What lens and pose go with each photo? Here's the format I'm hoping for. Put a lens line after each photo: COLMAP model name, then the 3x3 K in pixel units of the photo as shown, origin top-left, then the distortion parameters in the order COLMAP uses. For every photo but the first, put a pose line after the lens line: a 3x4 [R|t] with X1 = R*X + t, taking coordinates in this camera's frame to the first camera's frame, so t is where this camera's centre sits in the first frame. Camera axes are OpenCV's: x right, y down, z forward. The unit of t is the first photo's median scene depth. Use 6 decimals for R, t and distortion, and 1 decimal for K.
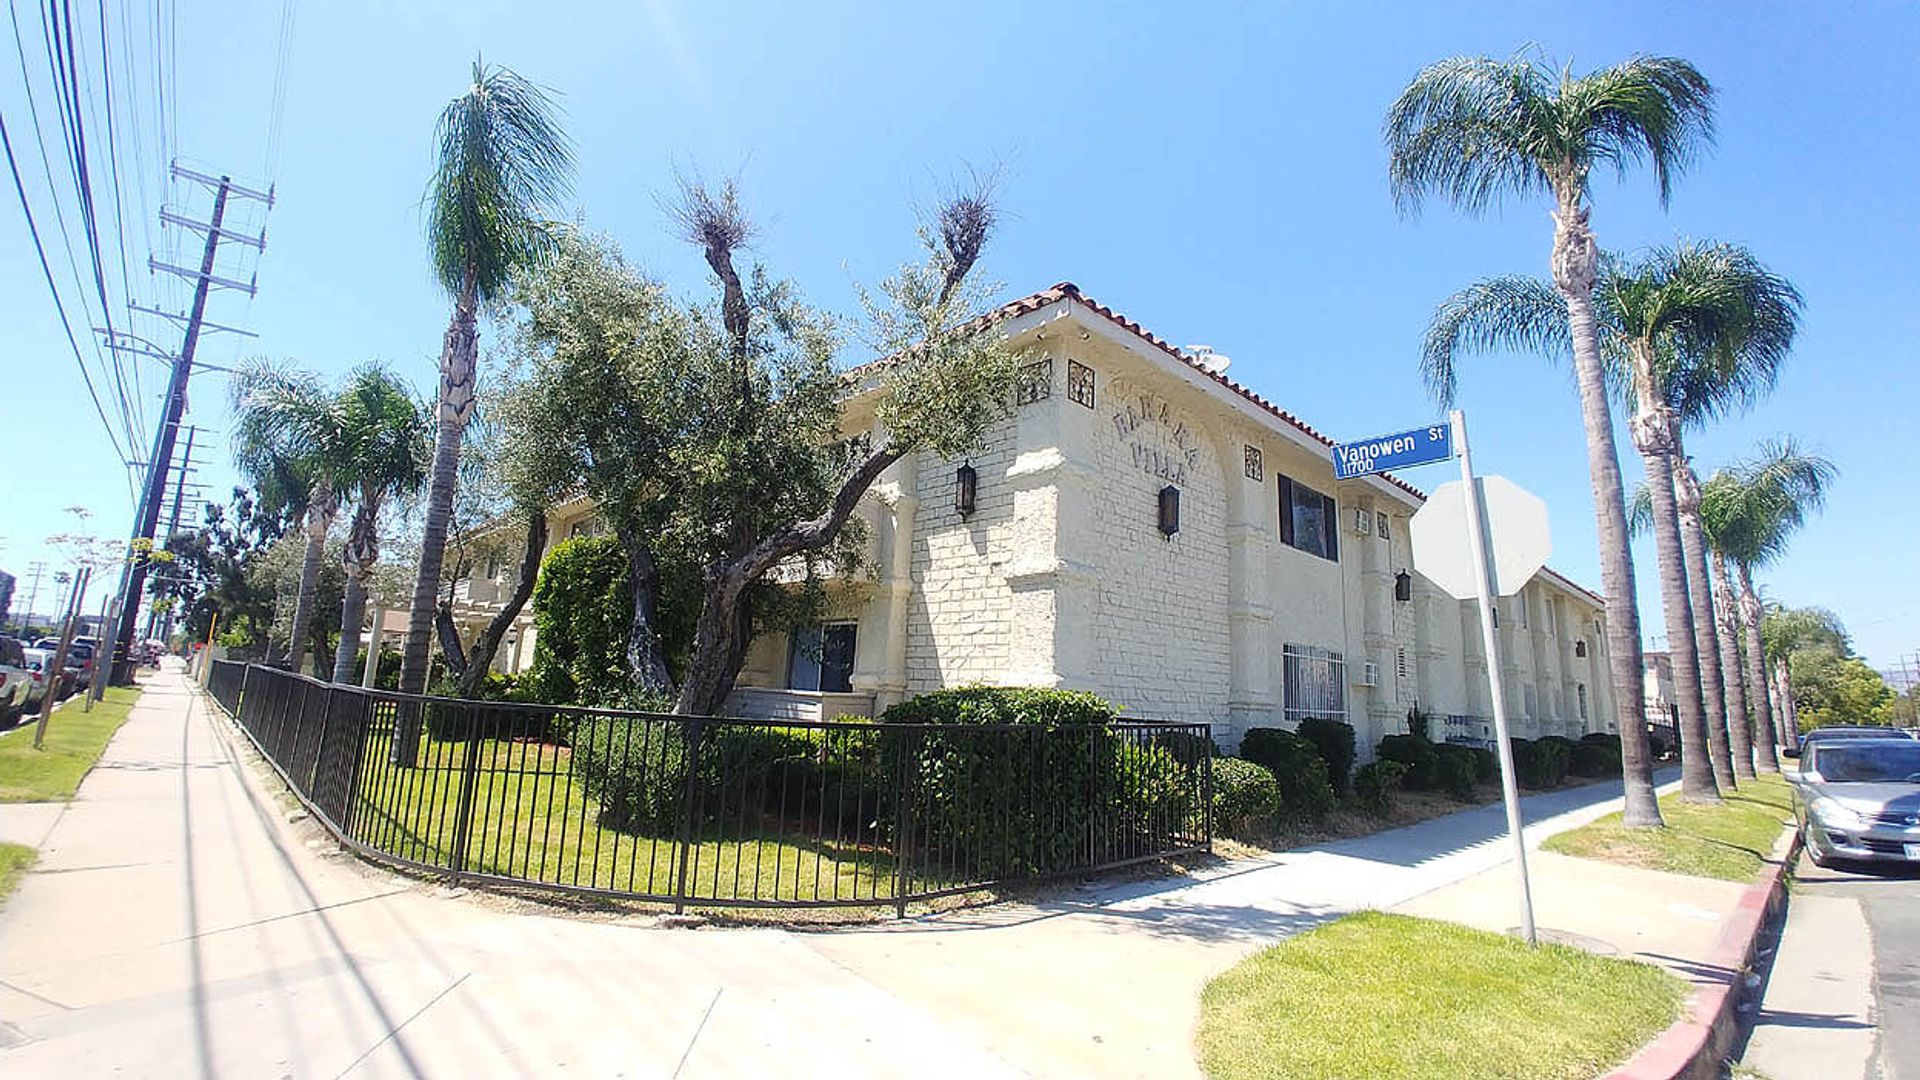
lens RADIAL K [[846.6, 0, 945.7], [0, 846.6, 525.0], [0, 0, 1]] dist [-0.032369, 0.006628]
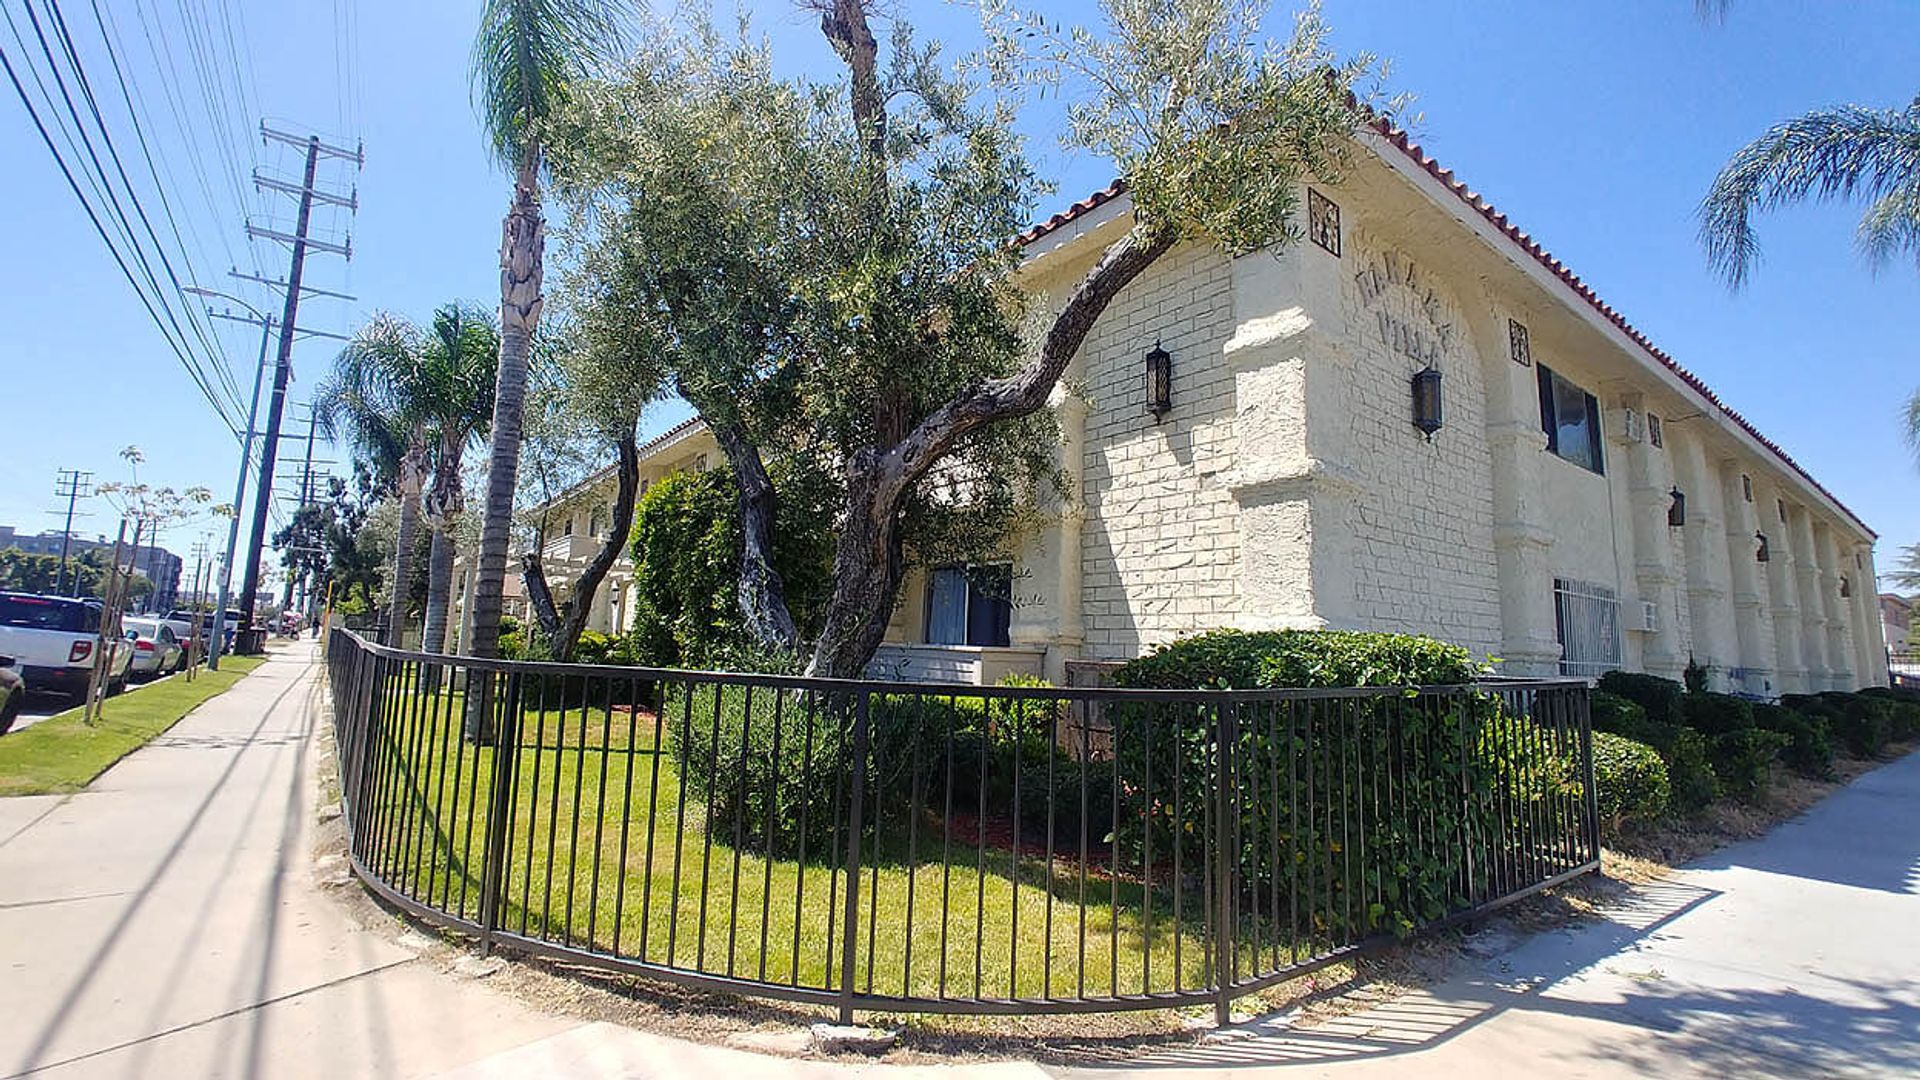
lens RADIAL K [[841.9, 0, 952.6], [0, 841.9, 528.4], [0, 0, 1]] dist [-0.035243, 0.010206]
pose [[0.994154, -0.027924, -0.104298, -0.088185], [0.033014, 0.998330, 0.047396, 0.050602], [0.102800, -0.050563, 0.993416, 0.228810]]
